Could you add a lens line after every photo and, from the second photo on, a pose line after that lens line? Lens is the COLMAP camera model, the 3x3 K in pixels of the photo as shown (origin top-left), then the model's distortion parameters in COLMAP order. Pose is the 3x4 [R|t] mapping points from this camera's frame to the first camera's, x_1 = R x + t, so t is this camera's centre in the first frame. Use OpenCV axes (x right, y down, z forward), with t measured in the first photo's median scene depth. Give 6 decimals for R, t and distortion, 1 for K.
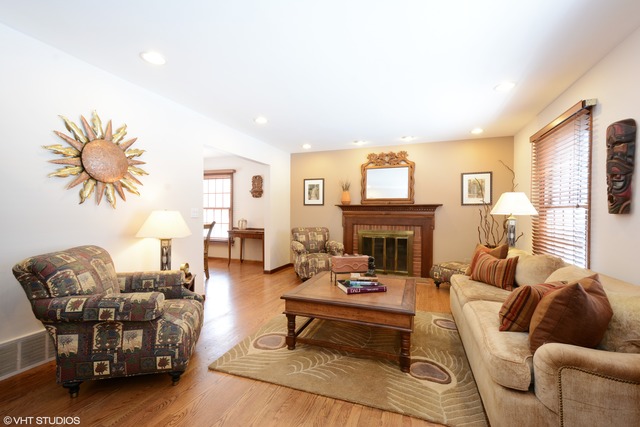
lens RADIAL K [[285.9, 0, 317.8], [0, 285.9, 210.7], [0, 0, 1]] dist [0.012862, -0.000807]
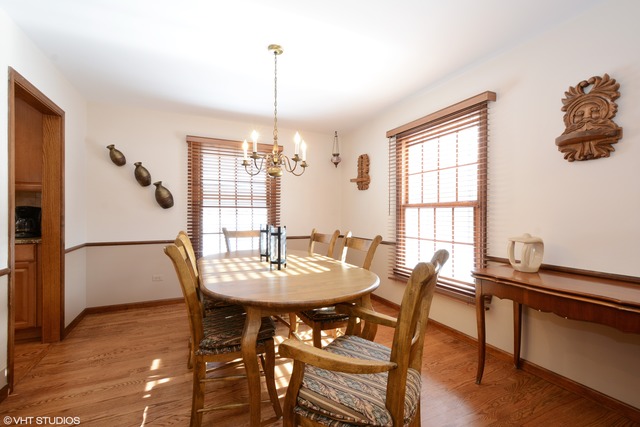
lens RADIAL K [[285.9, 0, 315.2], [0, 285.9, 214.1], [0, 0, 1]] dist [0.012862, -0.000807]
pose [[0.703878, -0.009552, -0.710257, -0.194503], [0.006923, 0.999954, -0.006587, 0.005860], [0.710287, -0.000281, 0.703912, 0.599315]]
